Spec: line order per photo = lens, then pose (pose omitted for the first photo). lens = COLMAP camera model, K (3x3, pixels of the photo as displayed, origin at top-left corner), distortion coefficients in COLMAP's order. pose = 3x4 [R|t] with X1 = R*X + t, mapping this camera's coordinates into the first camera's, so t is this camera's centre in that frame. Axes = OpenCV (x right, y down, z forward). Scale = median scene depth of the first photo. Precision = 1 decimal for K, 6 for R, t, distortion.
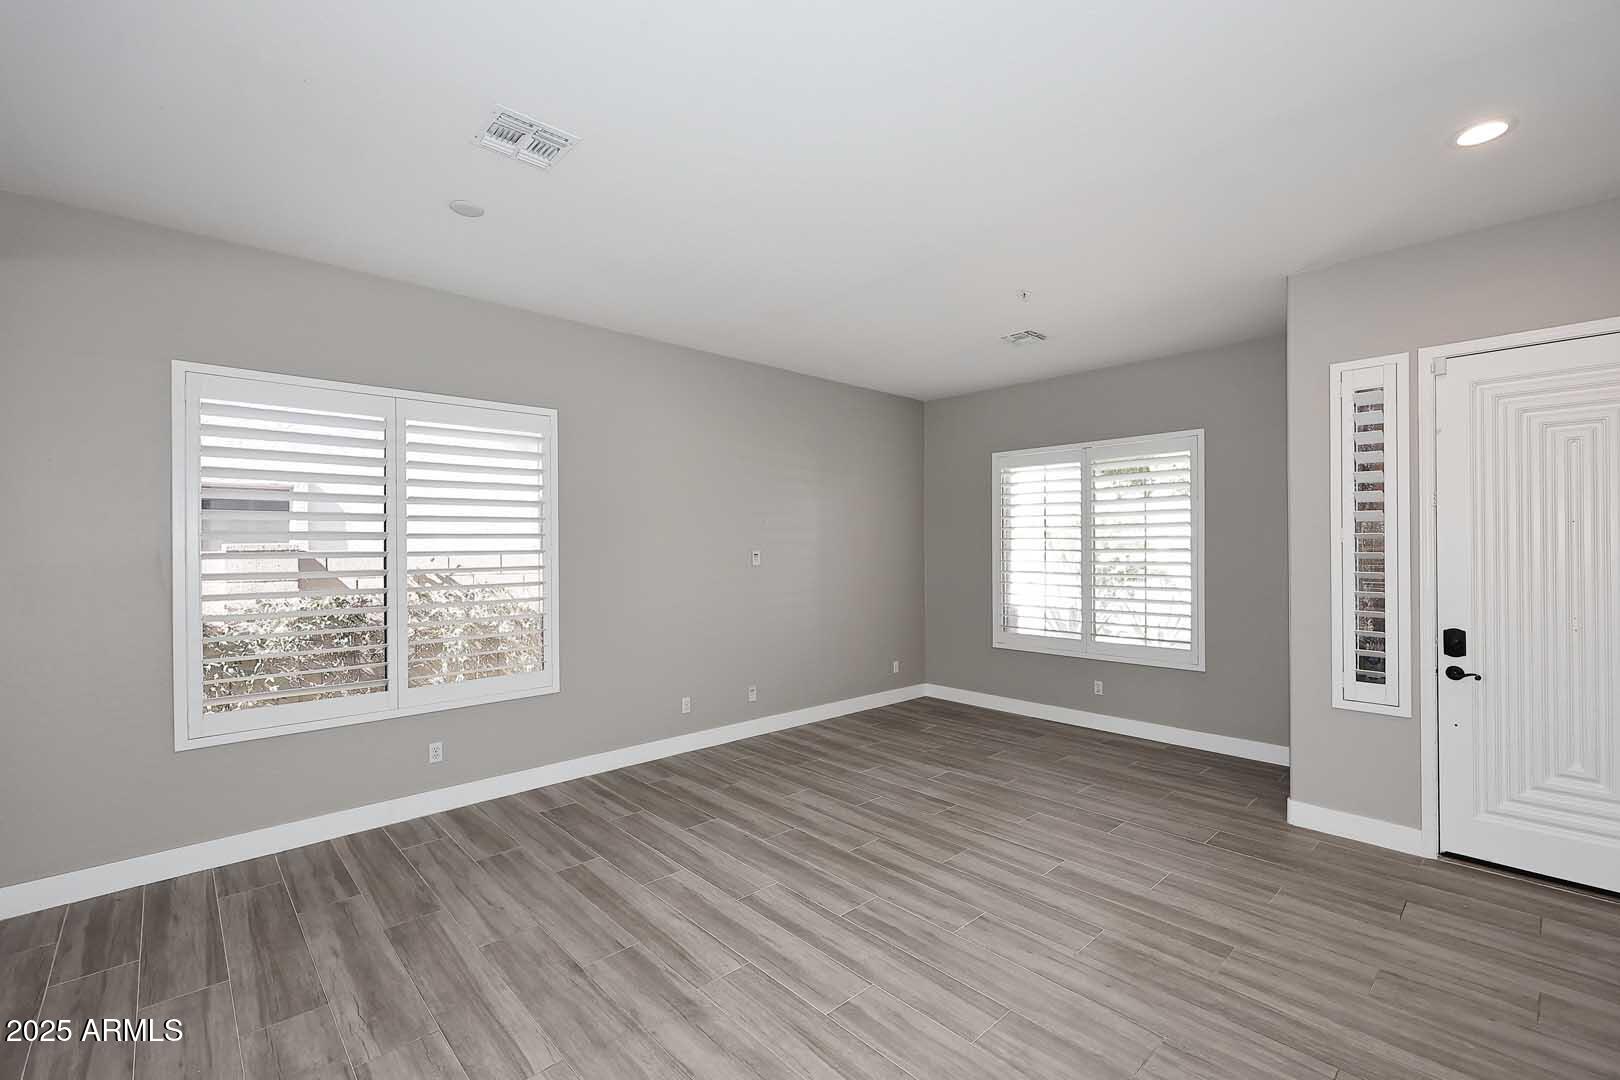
lens RADIAL K [[684.0, 0, 817.4], [0, 684.0, 546.3], [0, 0, 1]] dist [0.002773, -0.000241]
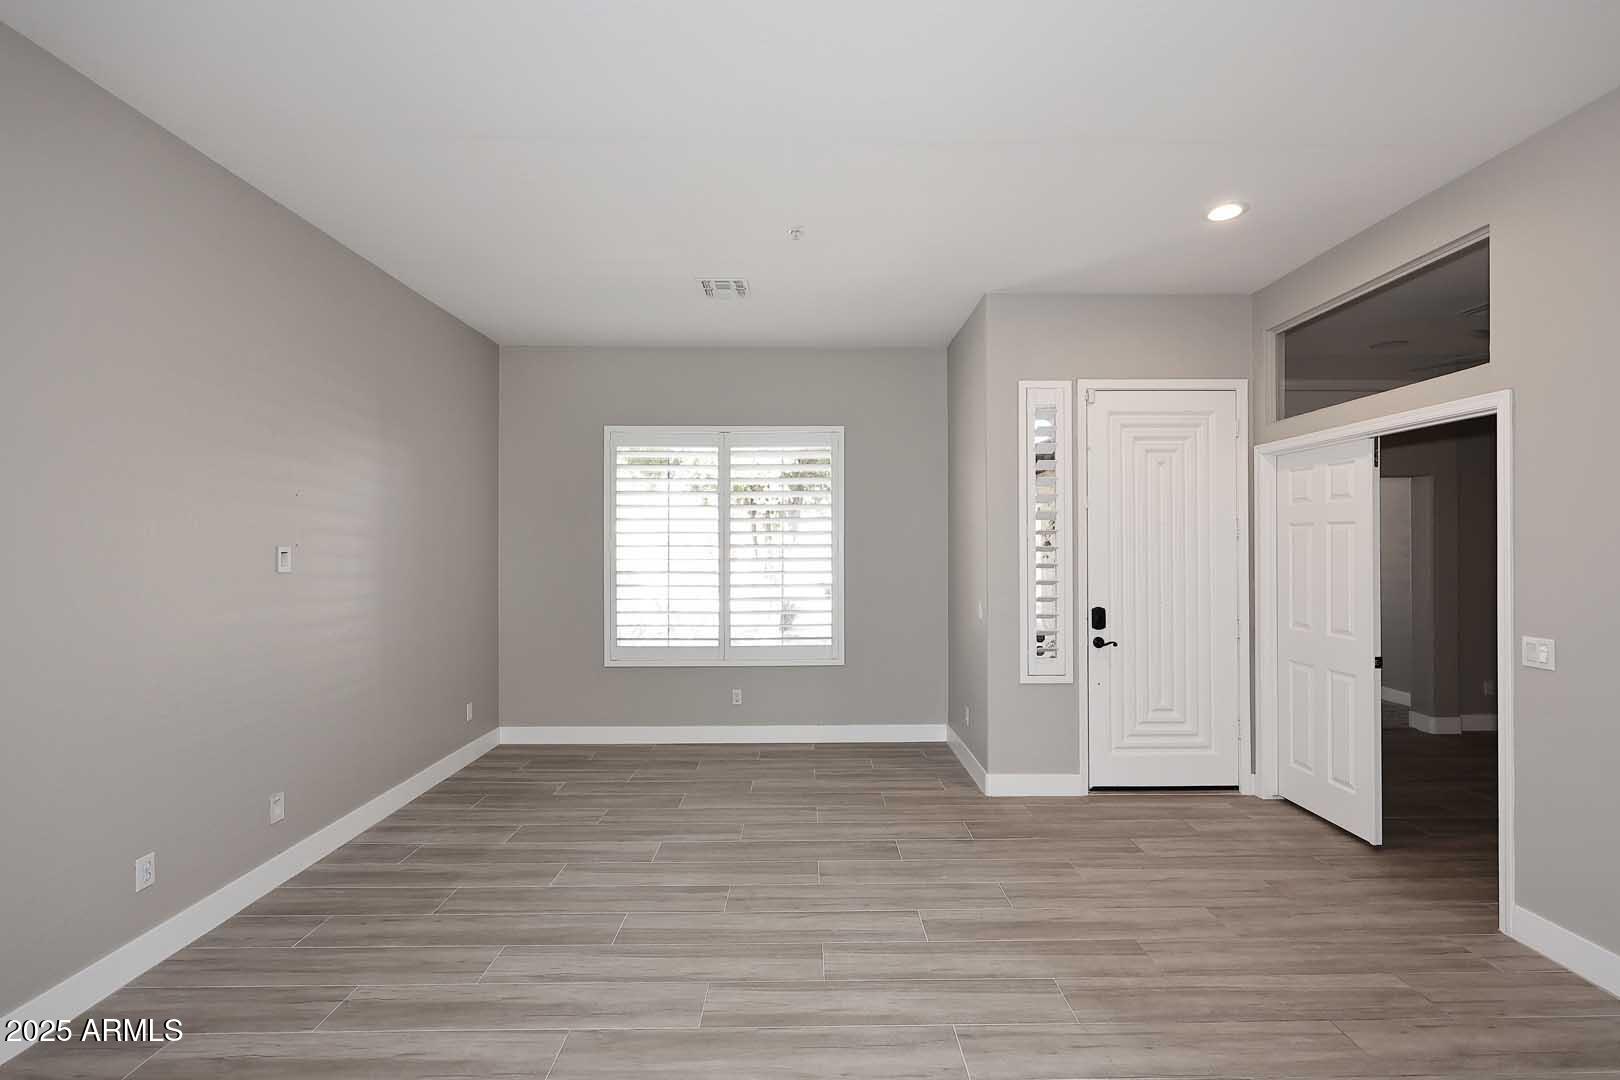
lens RADIAL K [[704.5, 0, 814.9], [0, 704.5, 541.1], [0, 0, 1]] dist [-0.001026, 0.000385]
pose [[0.677540, 0.006135, 0.735461, -0.351090], [-0.002178, 0.999978, -0.006335, 0.008786], [-0.735483, 0.002690, 0.677538, 0.484923]]
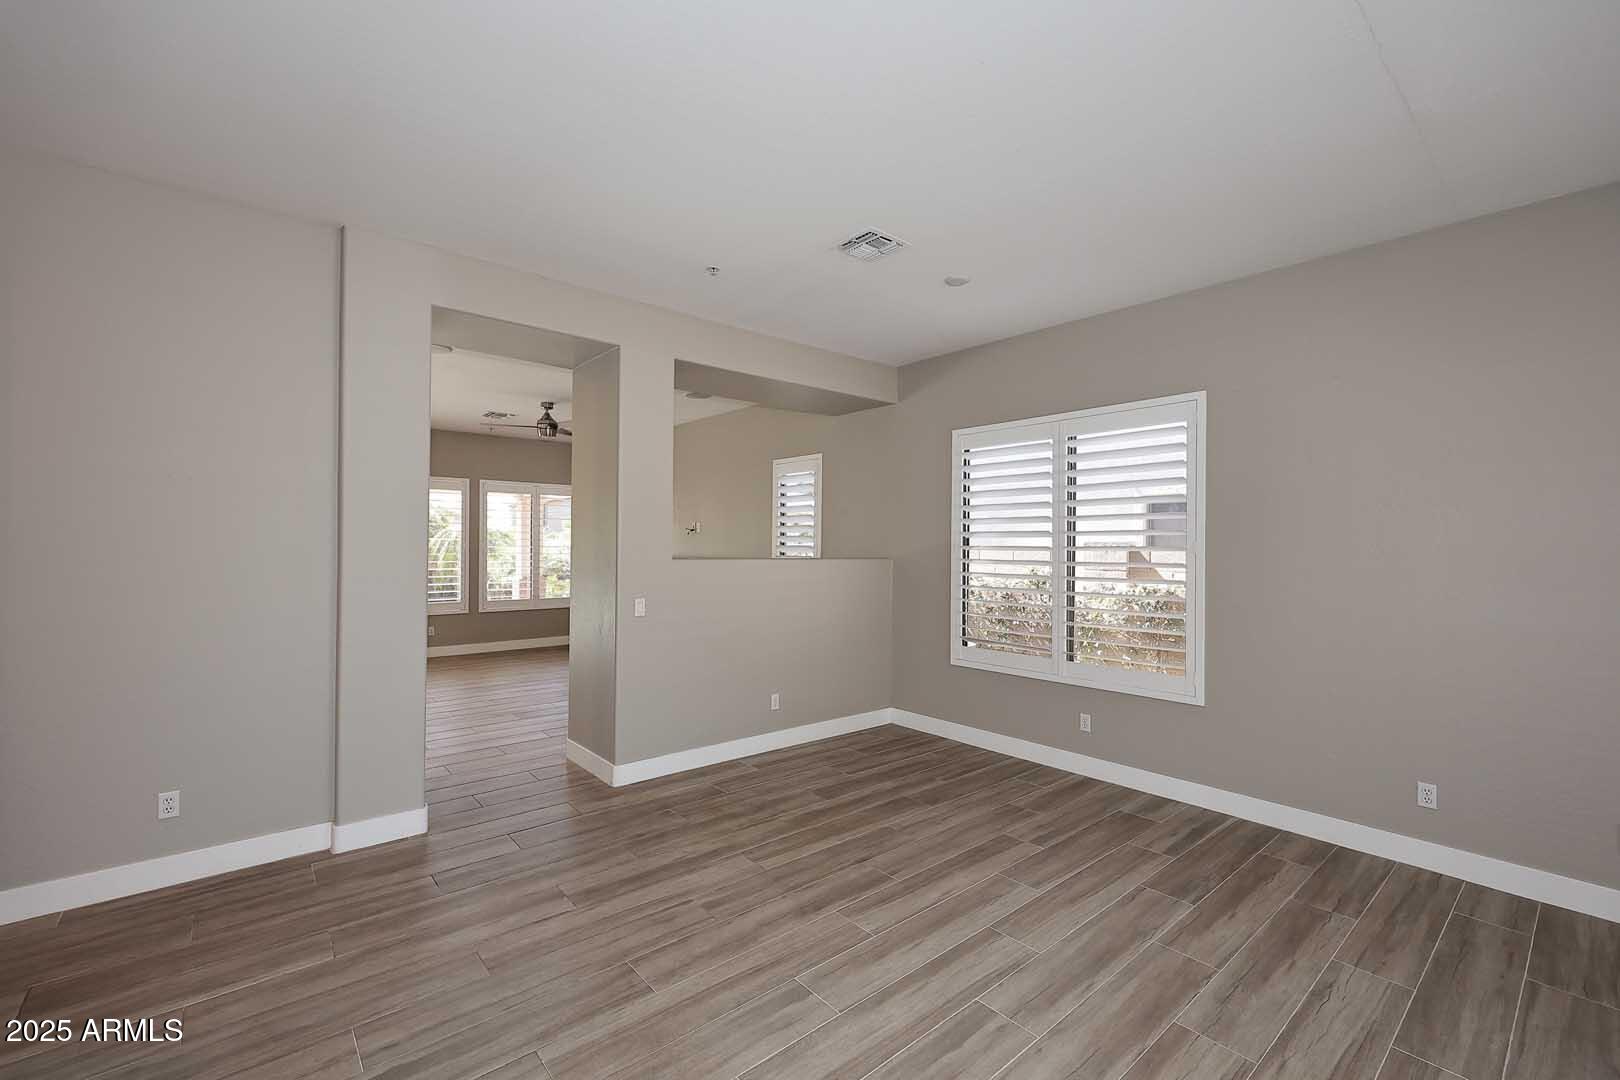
lens RADIAL K [[684.0, 0, 817.3], [0, 684.0, 544.1], [0, 0, 1]] dist [0.002773, -0.000241]
pose [[-0.043866, 0.000637, -0.999037, 0.685124], [-0.005656, 0.999984, 0.000886, 0.006915], [0.999021, 0.005689, -0.043861, 0.690000]]
